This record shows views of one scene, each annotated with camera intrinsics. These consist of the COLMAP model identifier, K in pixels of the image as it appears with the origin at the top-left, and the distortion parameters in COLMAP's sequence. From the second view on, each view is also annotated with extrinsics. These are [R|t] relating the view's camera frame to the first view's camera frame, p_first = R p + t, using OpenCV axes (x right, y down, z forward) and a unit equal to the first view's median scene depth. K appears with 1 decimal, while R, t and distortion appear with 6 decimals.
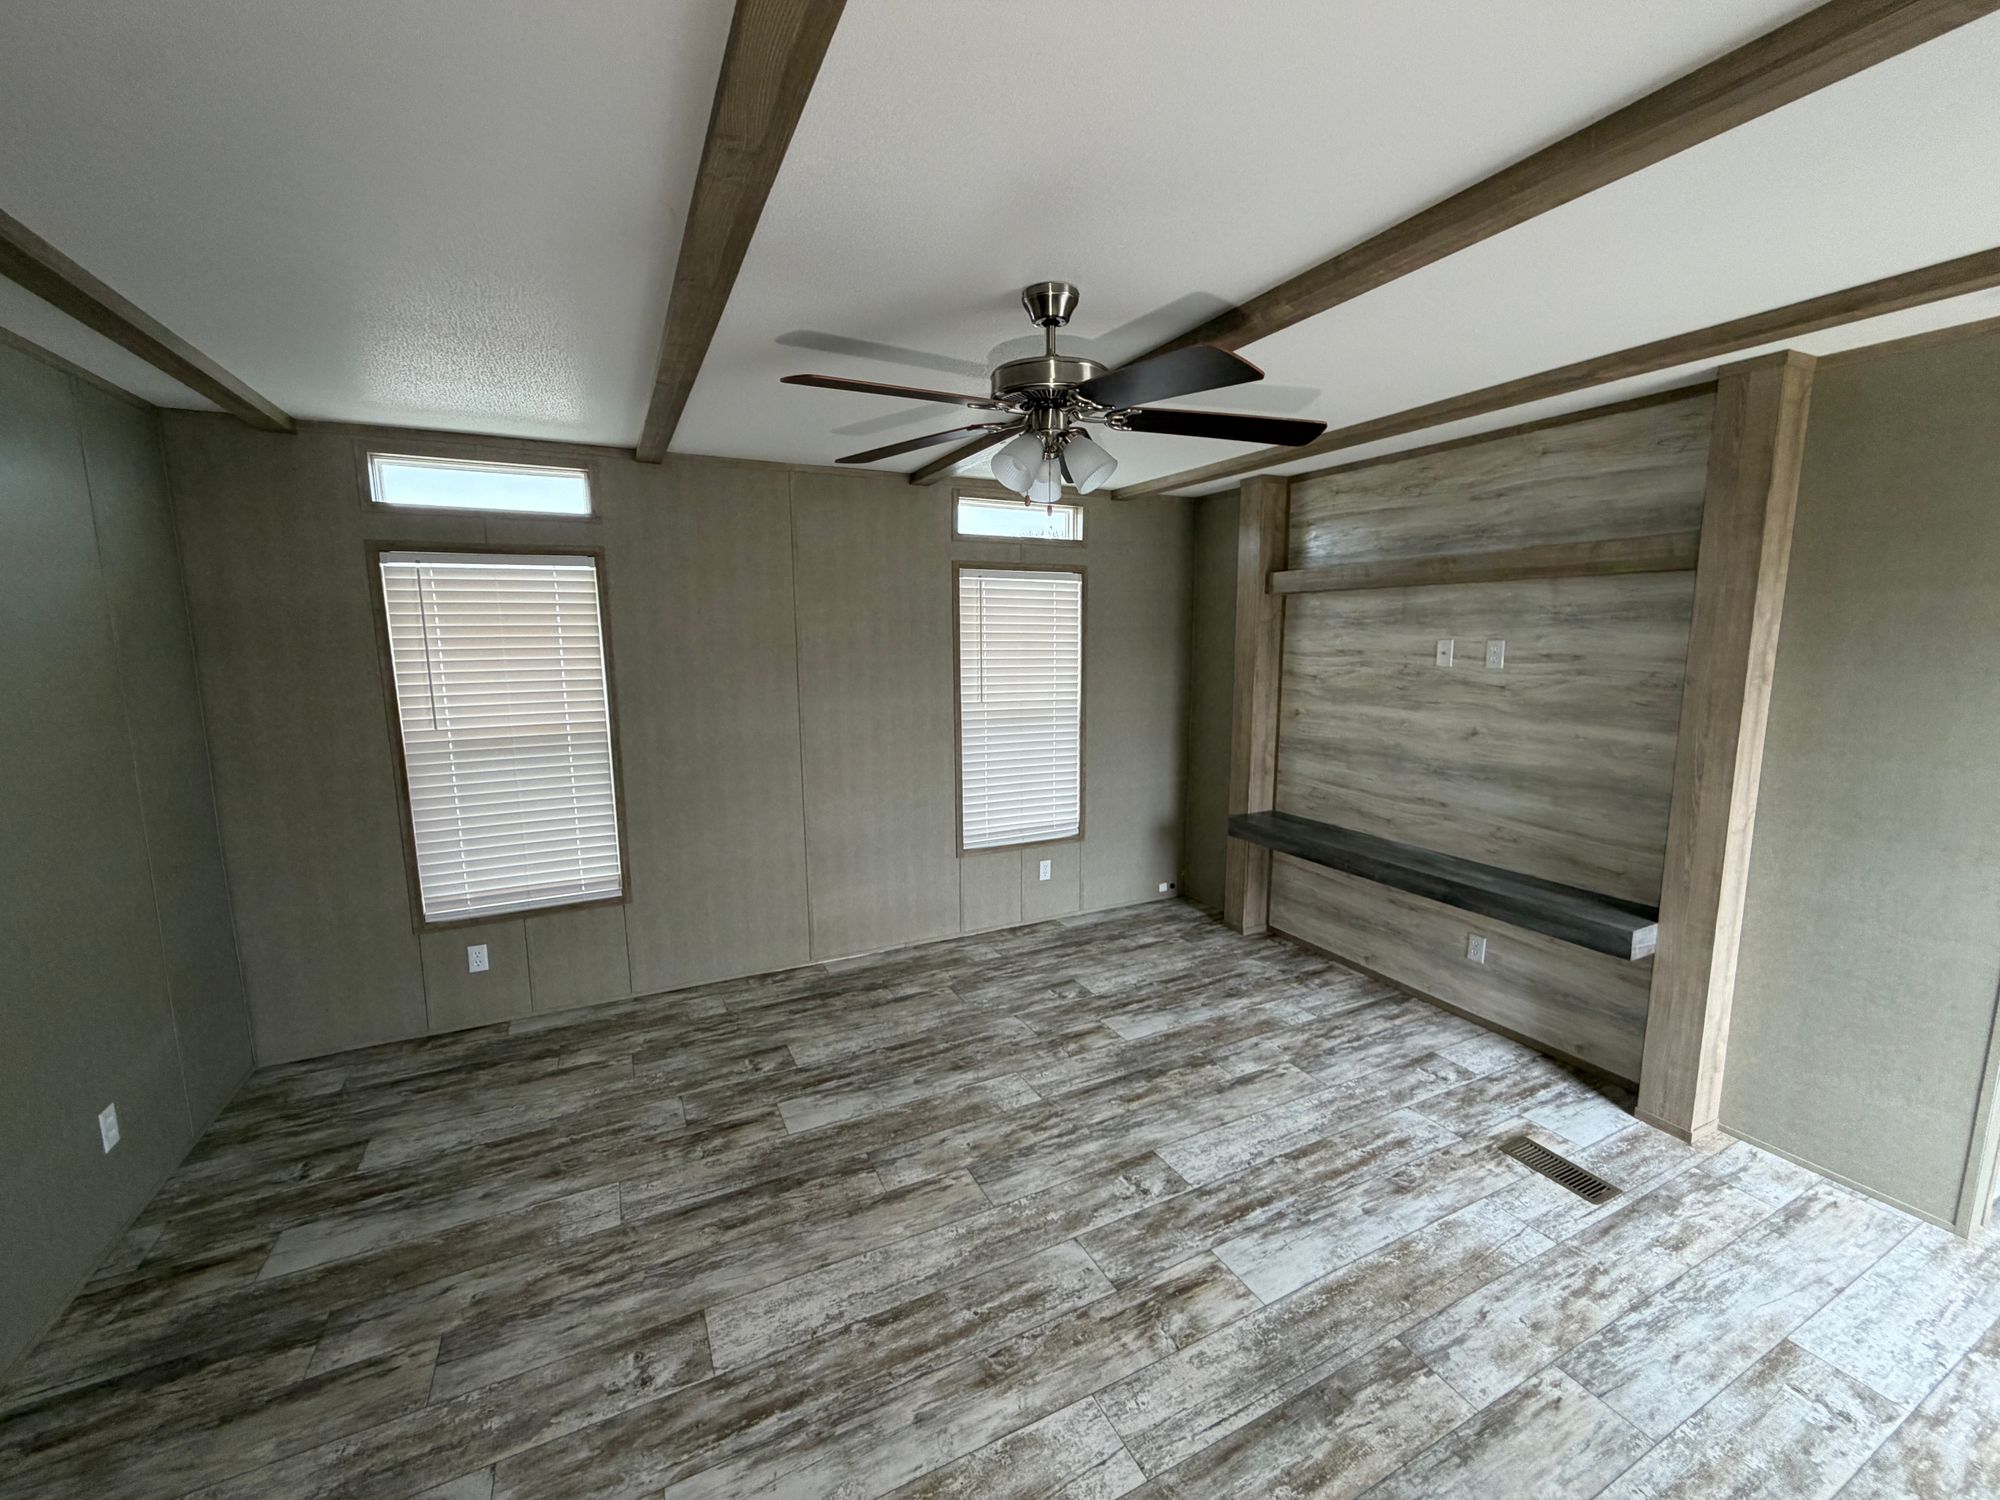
lens RADIAL K [[796.8, 0, 993.1], [0, 796.8, 745.8], [0, 0, 1]] dist [-0.001444, 0.000031]
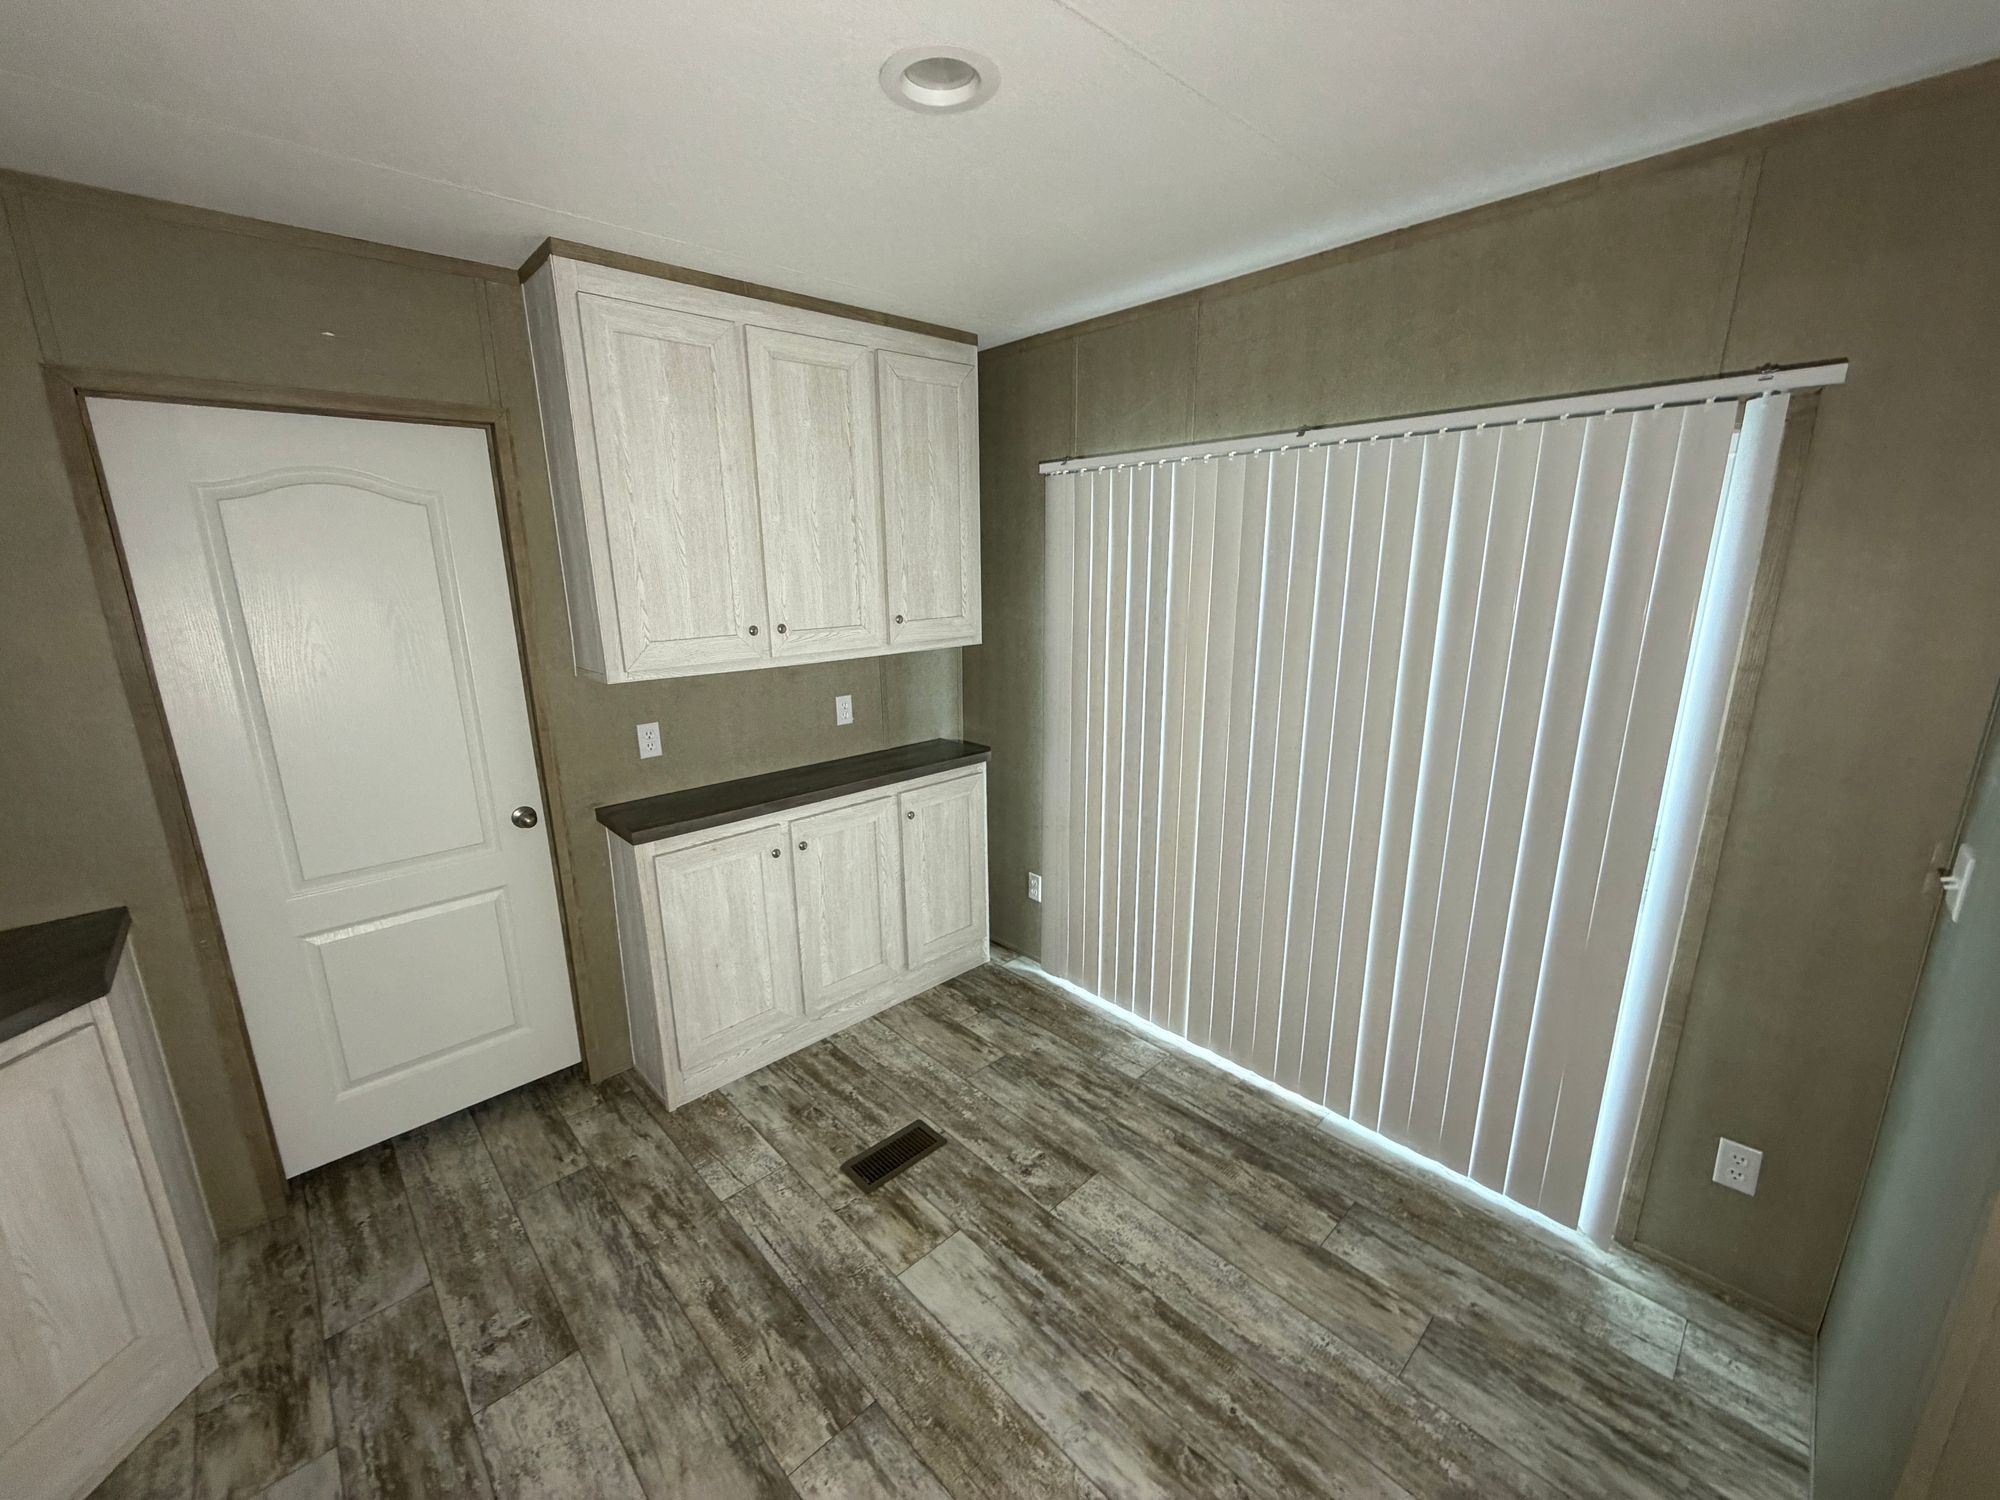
lens RADIAL K [[796.8, 0, 993.1], [0, 796.8, 745.8], [0, 0, 1]] dist [-0.001444, 0.000031]
pose [[0.295697, 0.224315, -0.928572, 0.955944], [-0.127978, 0.972580, 0.194193, -0.110236], [0.946671, 0.061415, 0.316296, 0.643985]]
